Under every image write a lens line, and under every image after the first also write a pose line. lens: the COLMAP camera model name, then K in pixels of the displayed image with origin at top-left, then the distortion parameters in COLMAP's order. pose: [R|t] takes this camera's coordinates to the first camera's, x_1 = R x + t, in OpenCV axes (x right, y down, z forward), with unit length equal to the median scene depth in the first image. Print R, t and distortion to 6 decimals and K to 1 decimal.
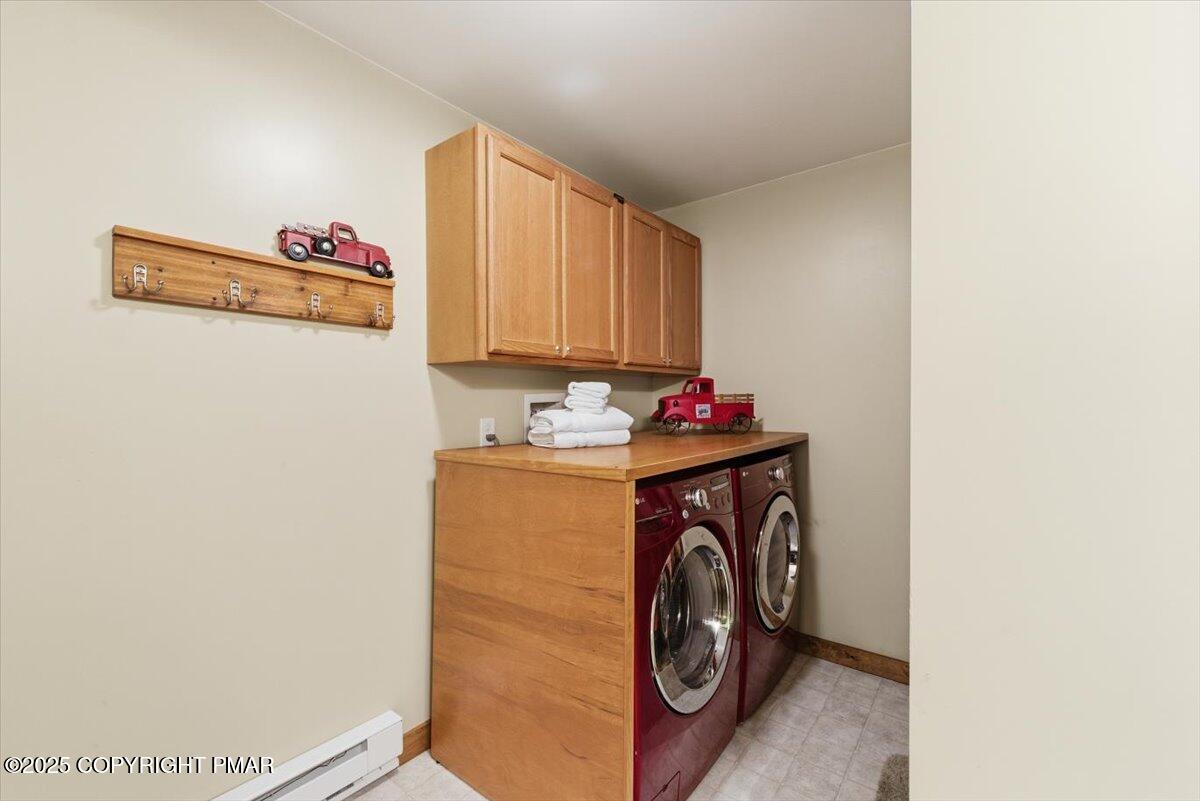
lens RADIAL K [[500.1, 0, 602.9], [0, 500.1, 404.6], [0, 0, 1]] dist [0.003587, -0.001565]
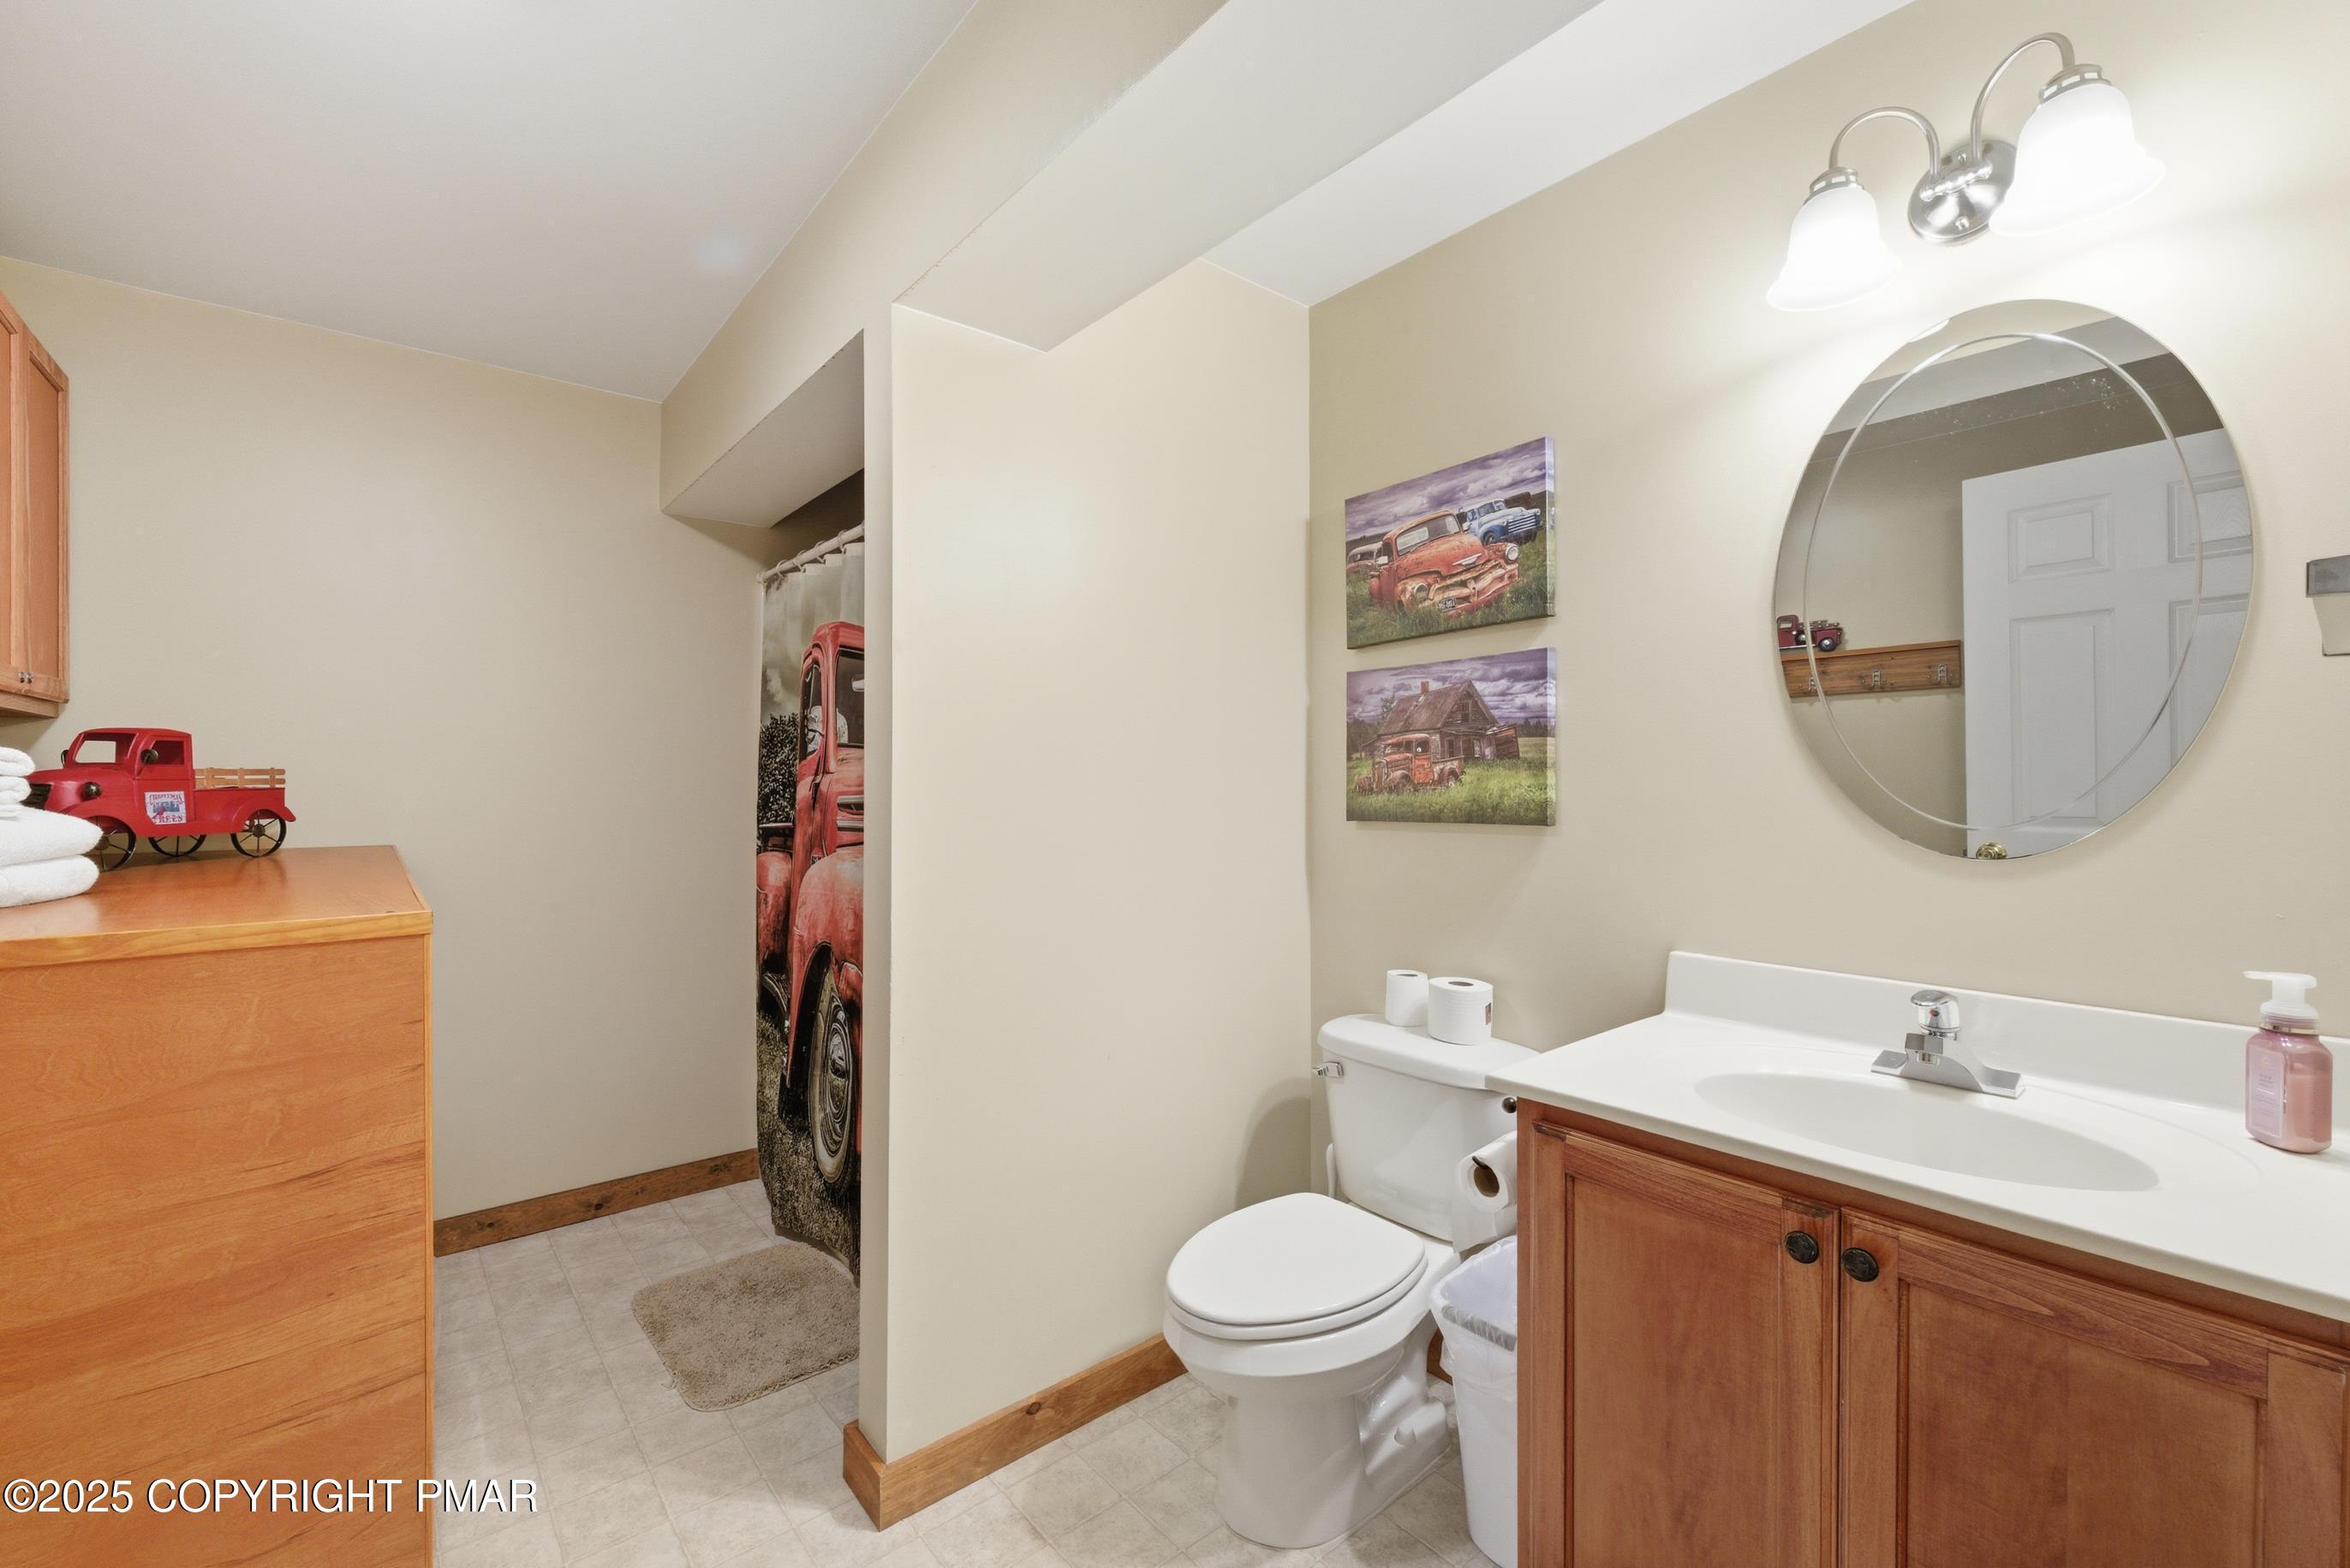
lens RADIAL K [[922.0, 0, 1169.5], [0, 922.0, 783.3], [0, 0, 1]] dist [-0.002129, -0.000159]
pose [[0.213843, 0.001305, 0.976867, -0.381273], [0.004925, 0.999985, -0.002414, -0.001593], [-0.976856, 0.005328, 0.213833, 0.000324]]
